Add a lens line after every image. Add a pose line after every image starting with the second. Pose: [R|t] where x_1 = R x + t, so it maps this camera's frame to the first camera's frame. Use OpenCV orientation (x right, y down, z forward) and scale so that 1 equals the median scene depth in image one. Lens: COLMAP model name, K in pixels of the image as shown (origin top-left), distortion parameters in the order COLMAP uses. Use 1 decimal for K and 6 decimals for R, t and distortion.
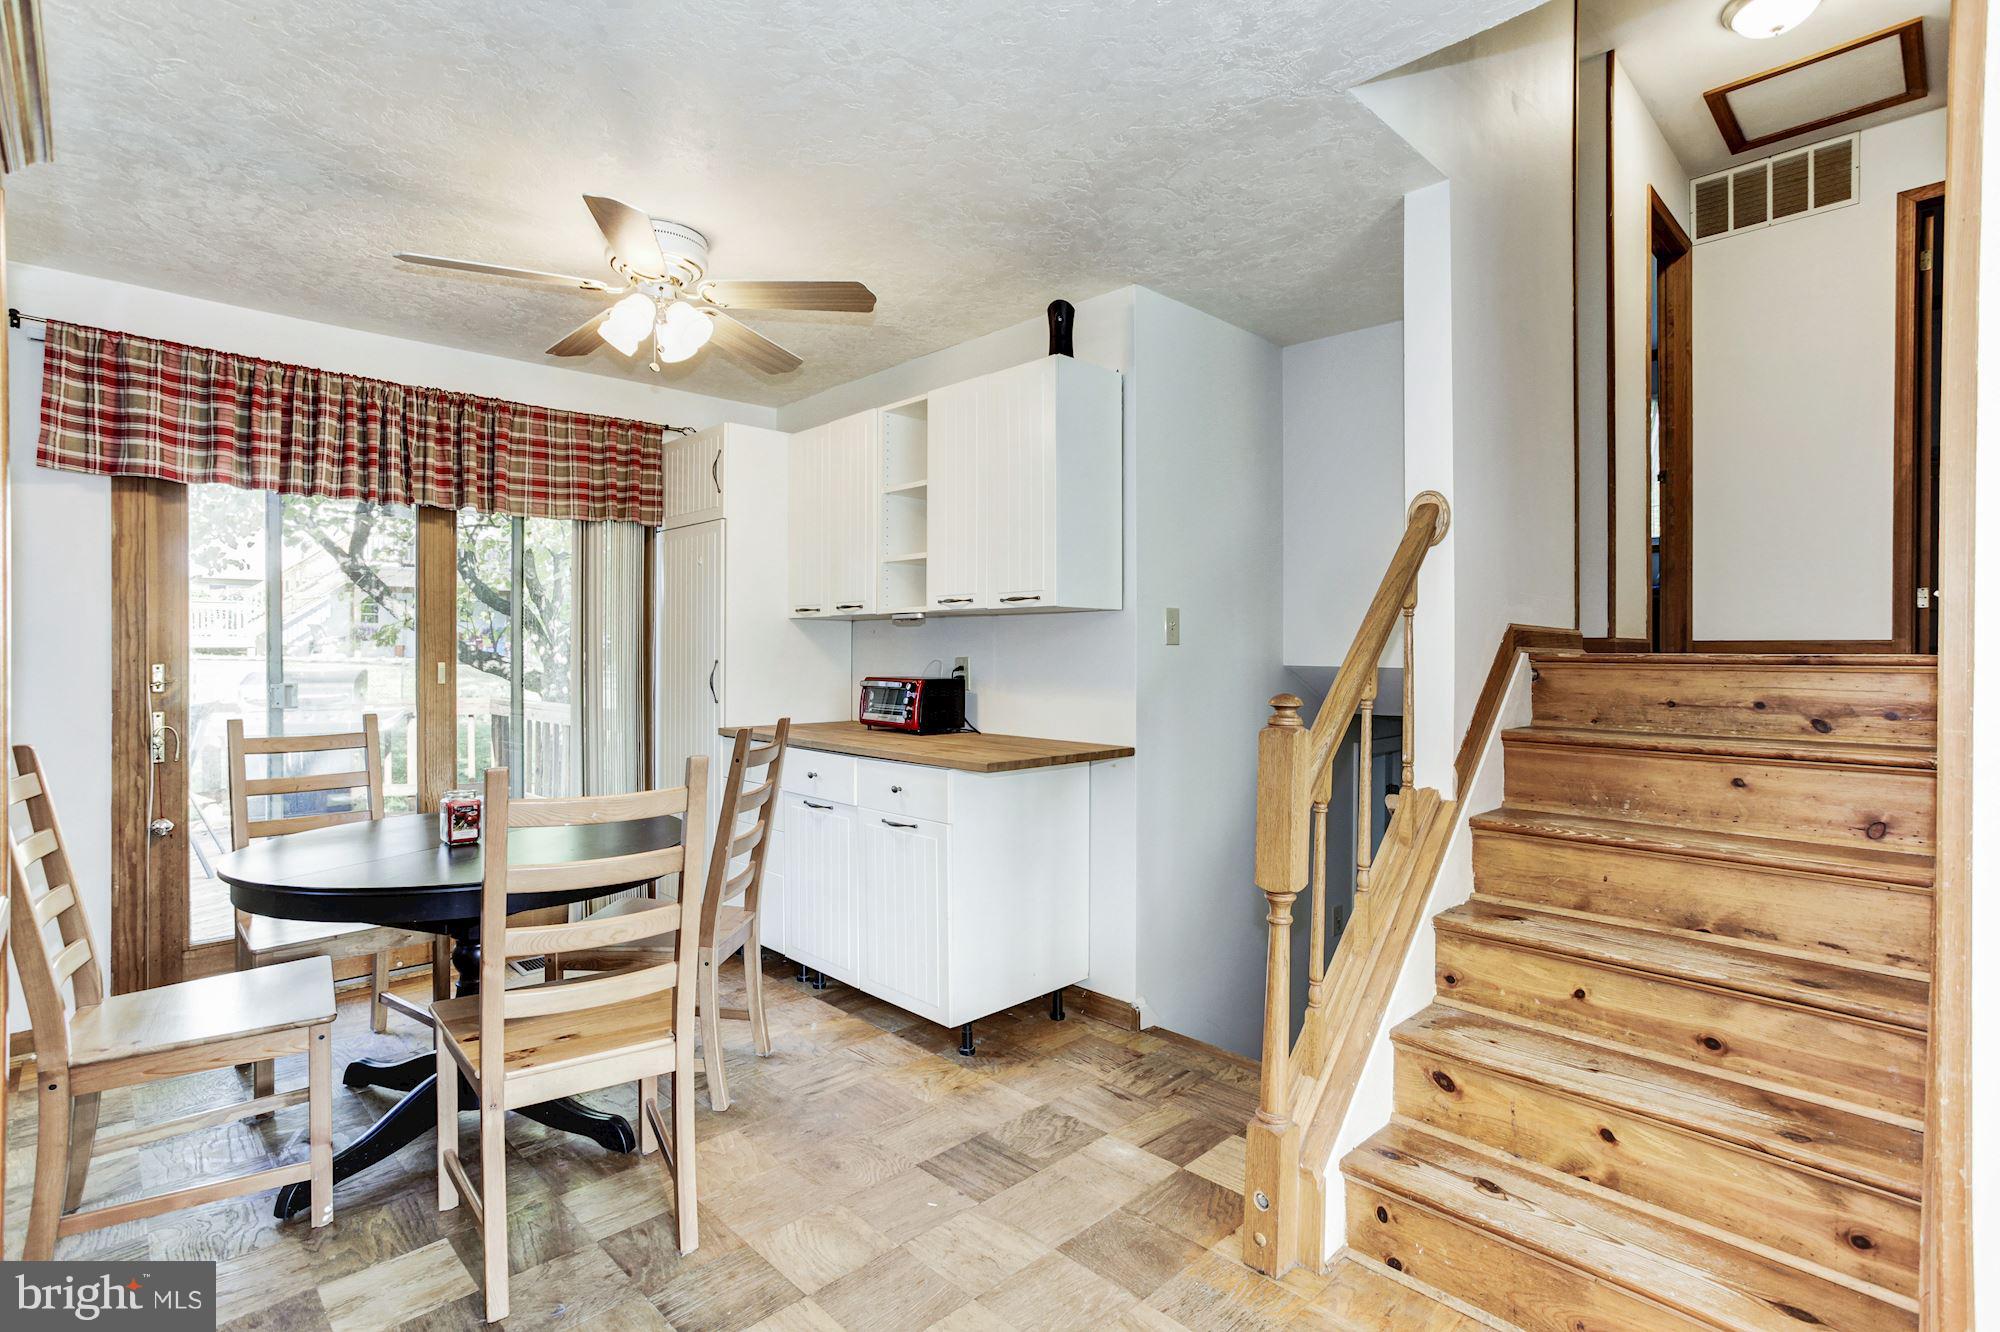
lens RADIAL K [[939.6, 0, 970.4], [0, 939.6, 663.0], [0, 0, 1]] dist [-0.040462, 0.027196]
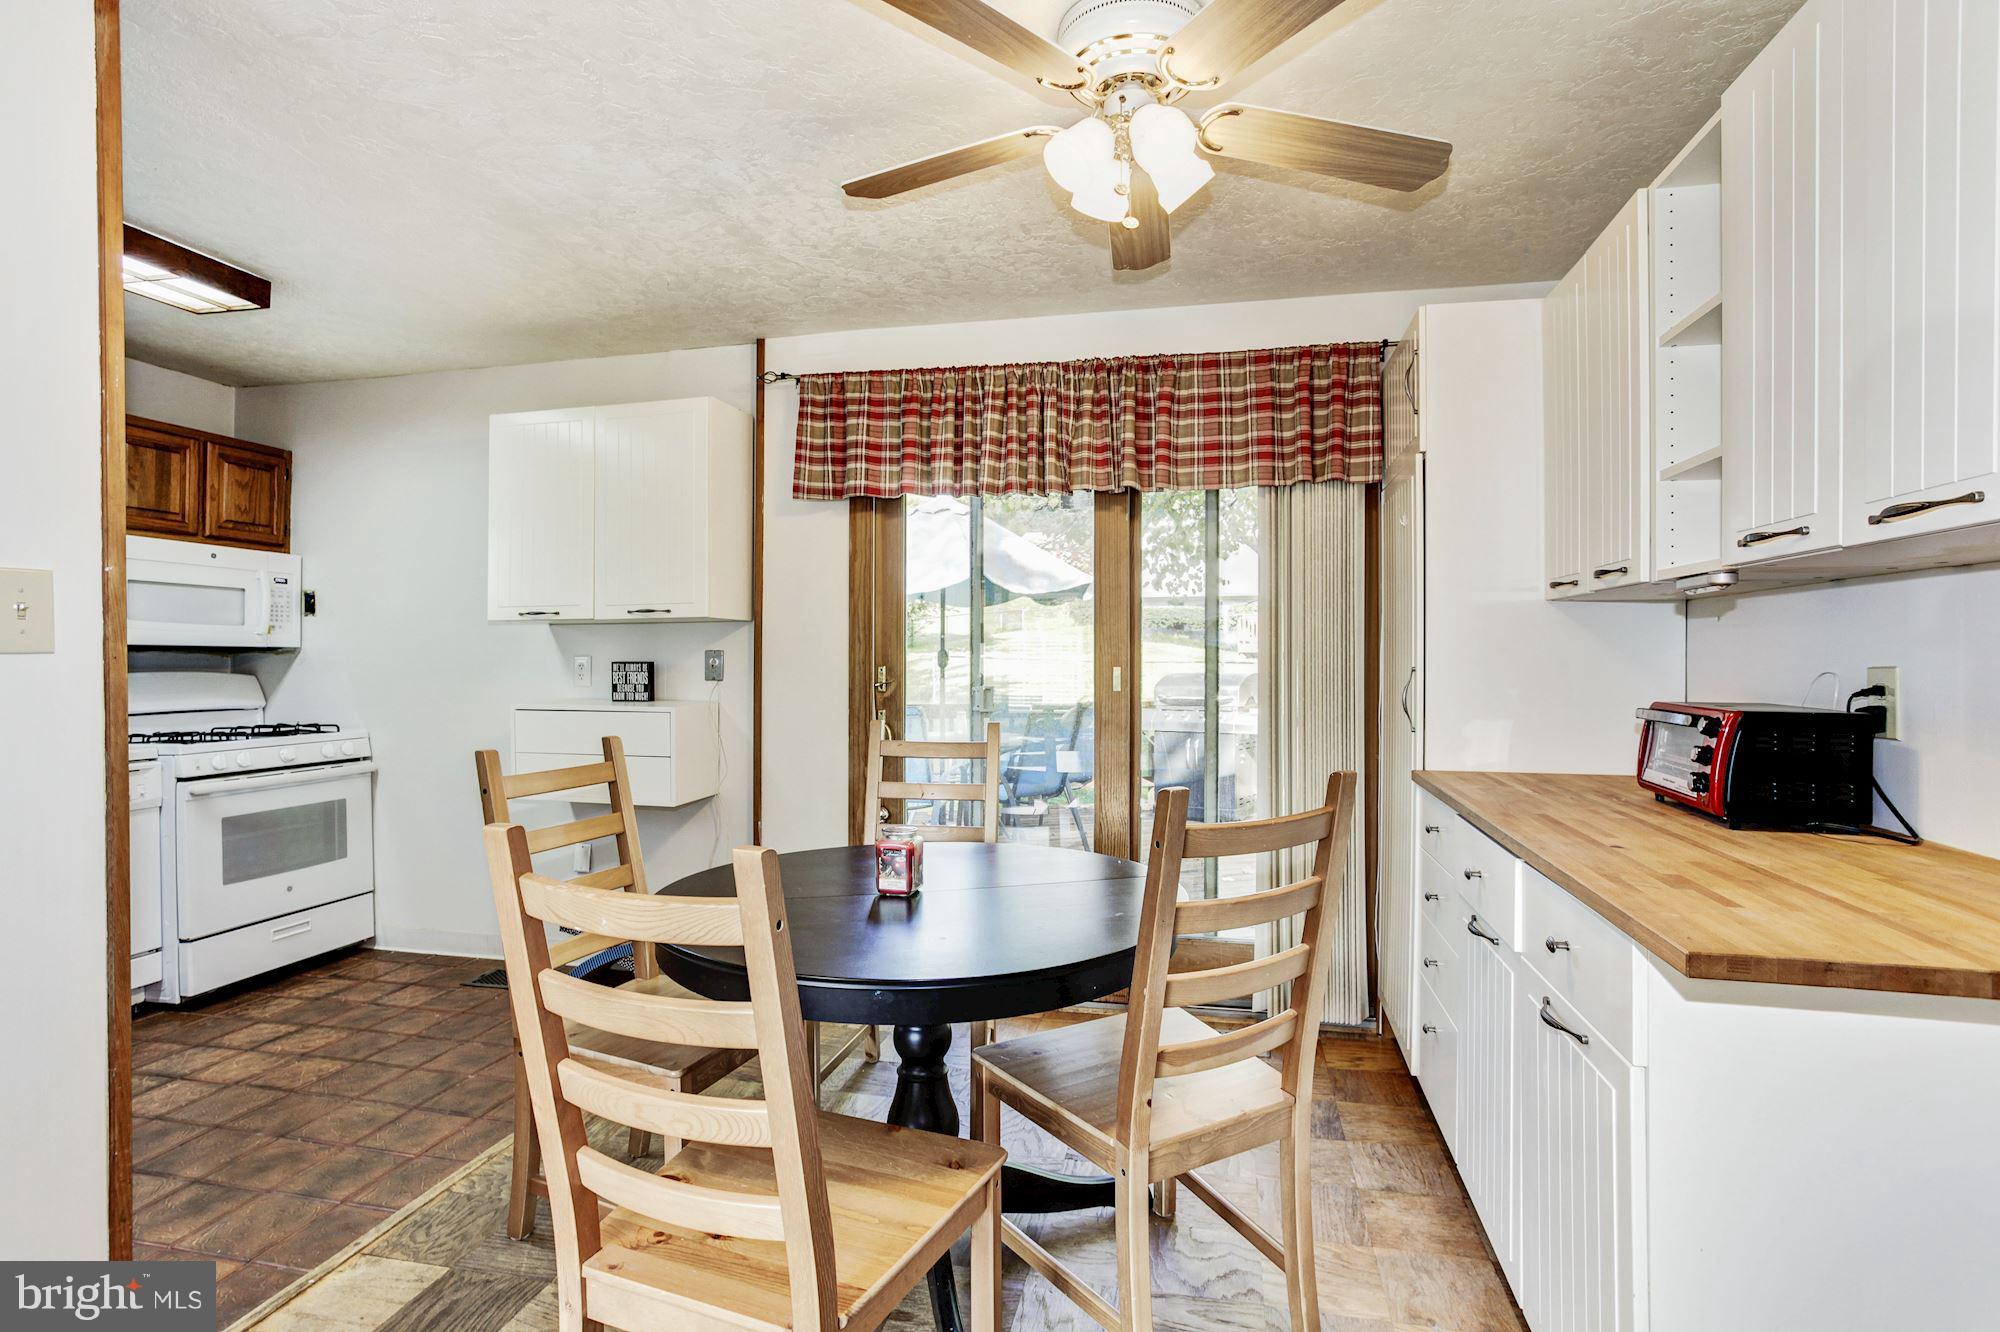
lens RADIAL K [[944.7, 0, 1043.4], [0, 944.7, 657.9], [0, 0, 1]] dist [-0.060694, 0.043184]
pose [[0.580774, 0.001946, -0.814062, 0.150104], [-0.009999, 0.999939, -0.004744, -0.004734], [0.814003, 0.010895, 0.580758, 0.515031]]
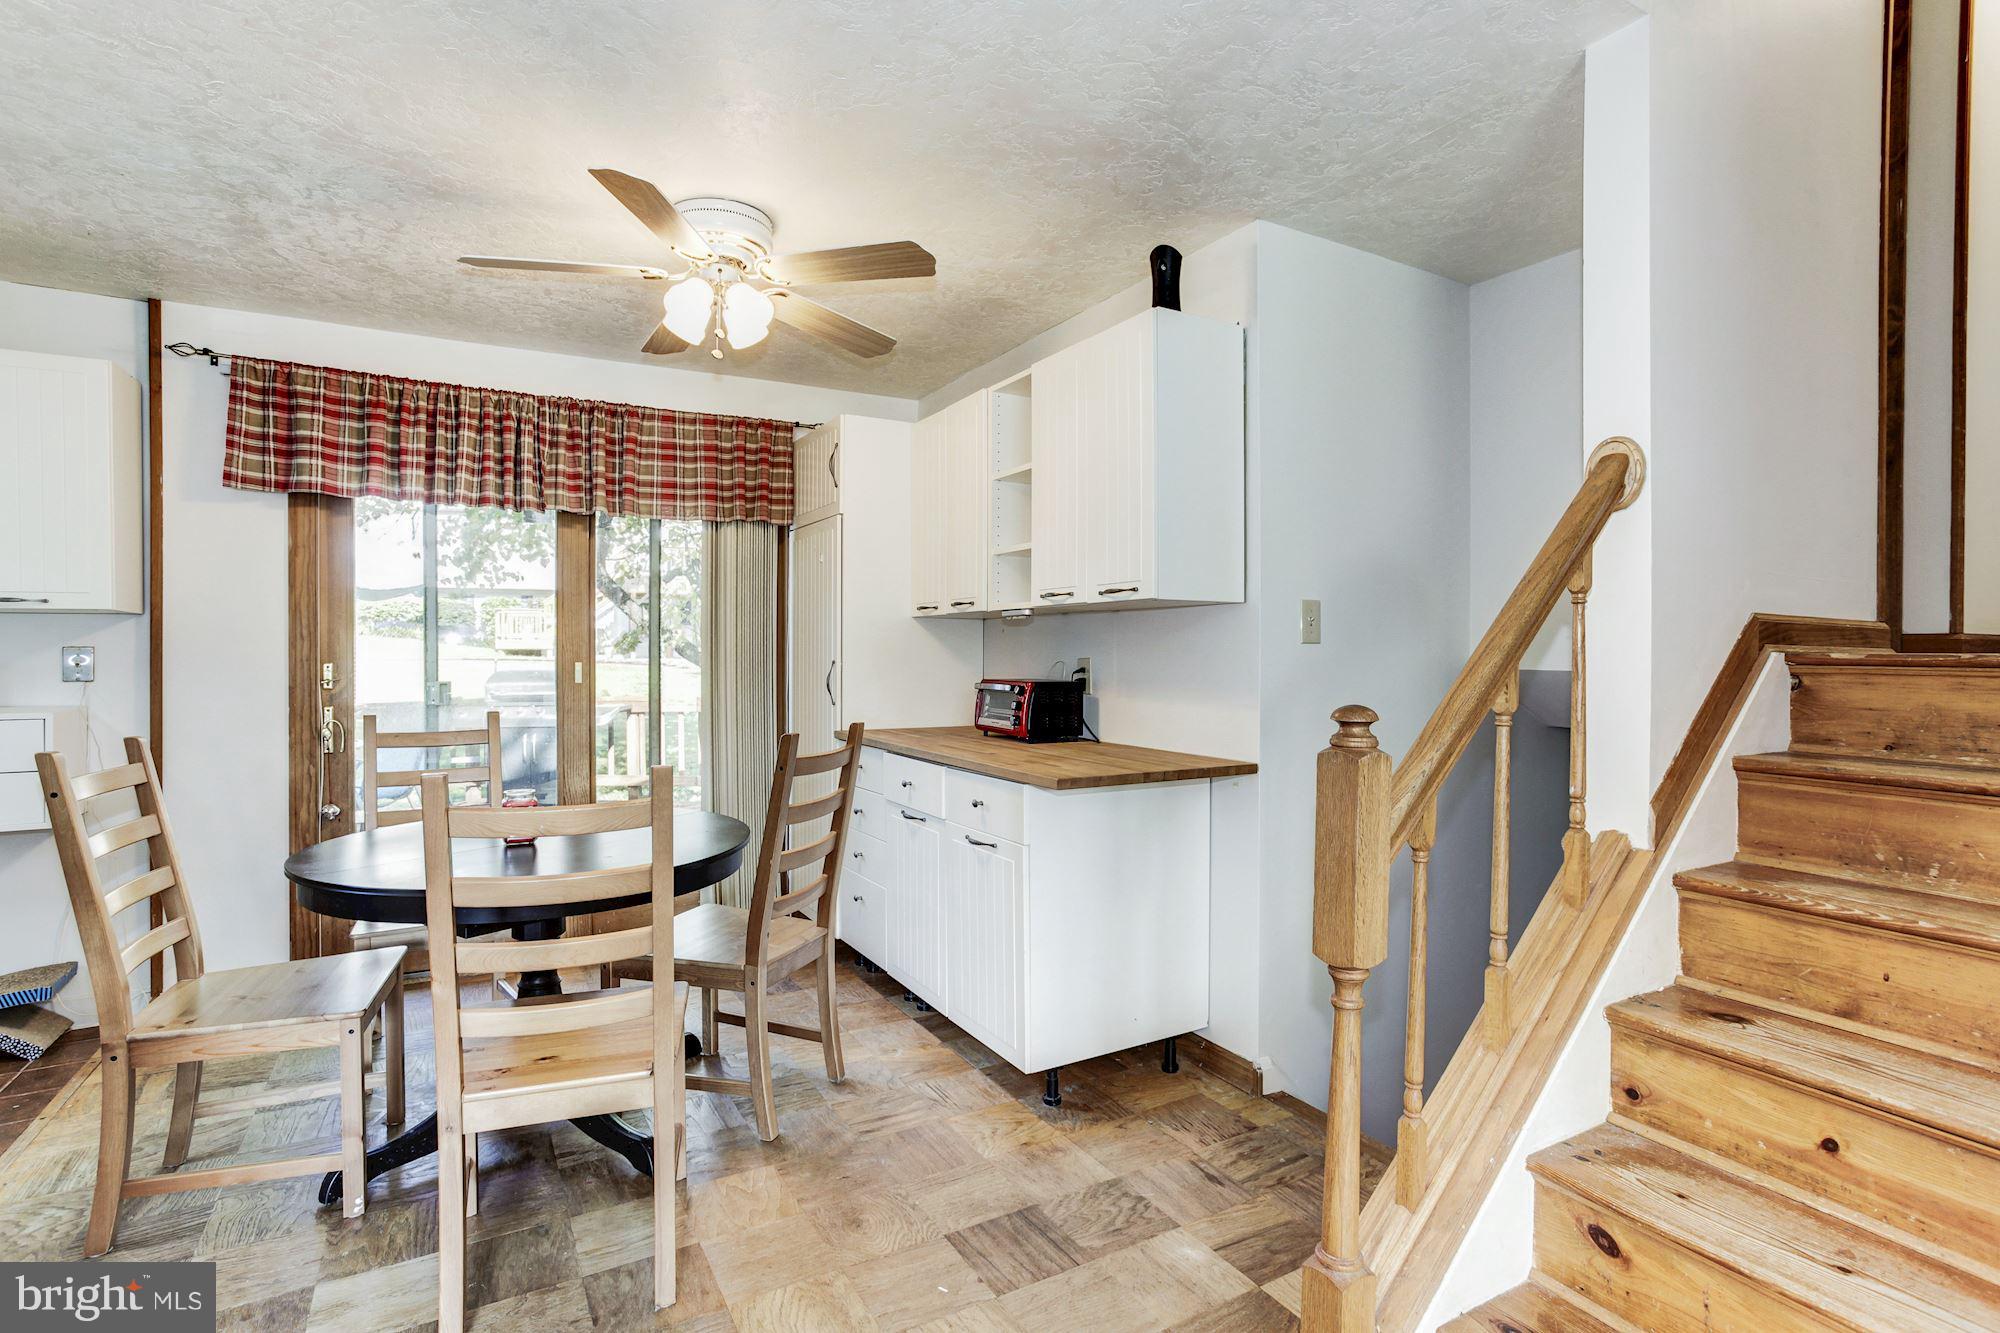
lens RADIAL K [[936.7, 0, 984.6], [0, 936.7, 667.4], [0, 0, 1]] dist [-0.051288, 0.032823]
pose [[0.971672, 0.003553, -0.236306, 0.139743], [-0.002756, 0.999989, 0.003702, 0.000013], [0.236317, -0.002946, 0.971672, 0.125783]]
